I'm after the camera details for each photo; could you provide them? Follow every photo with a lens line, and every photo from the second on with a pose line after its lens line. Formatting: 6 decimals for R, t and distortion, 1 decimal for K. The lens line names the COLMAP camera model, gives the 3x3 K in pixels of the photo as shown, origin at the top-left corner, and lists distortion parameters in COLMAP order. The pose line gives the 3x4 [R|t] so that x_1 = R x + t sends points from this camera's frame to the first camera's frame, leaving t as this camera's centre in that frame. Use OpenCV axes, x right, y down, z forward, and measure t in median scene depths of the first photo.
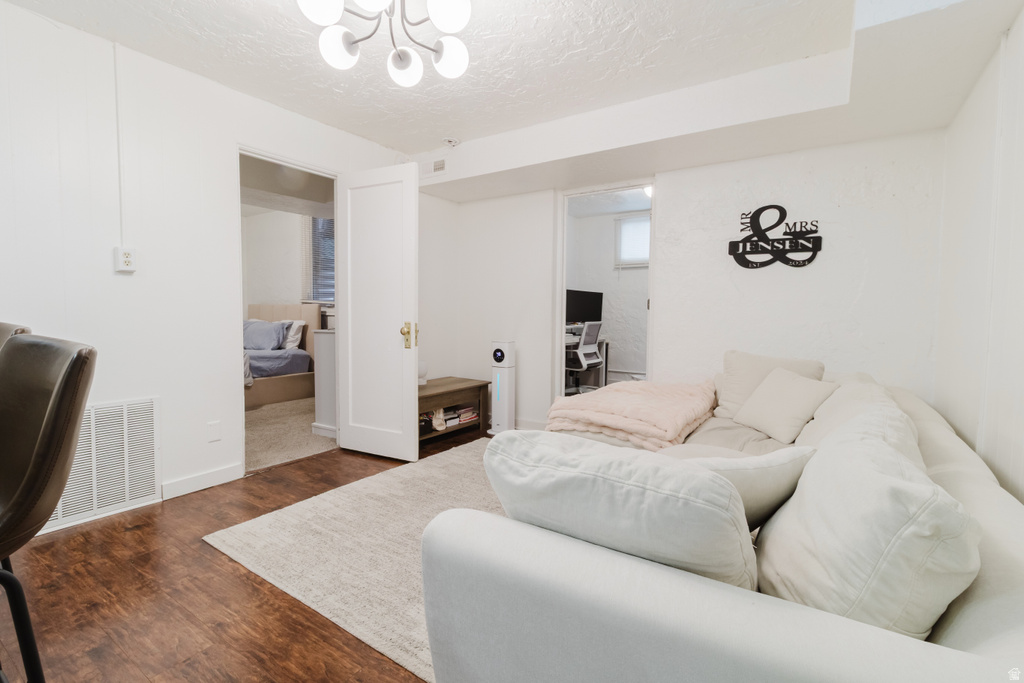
lens RADIAL K [[474.0, 0, 512.8], [0, 474.0, 341.2], [0, 0, 1]] dist [-0.001250, 0.003082]
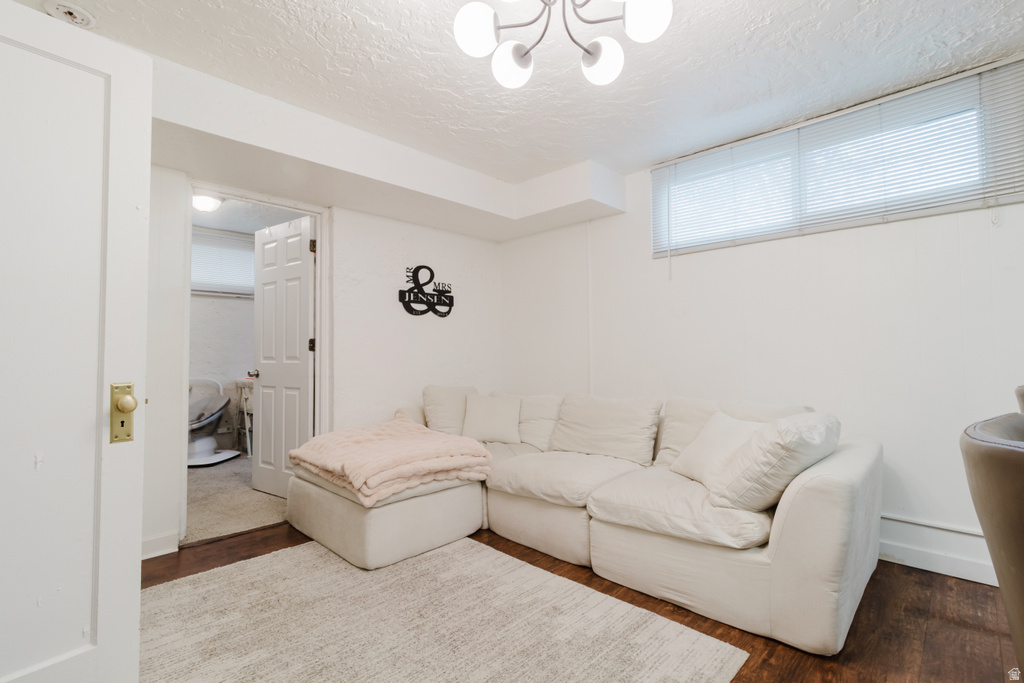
lens RADIAL K [[474.0, 0, 510.7], [0, 474.0, 338.2], [0, 0, 1]] dist [-0.001250, 0.003082]
pose [[0.176947, 0.016605, 0.984080, -0.635982], [0.071348, 0.997011, -0.029652, -0.045035], [-0.981631, 0.075459, 0.175234, 0.577144]]
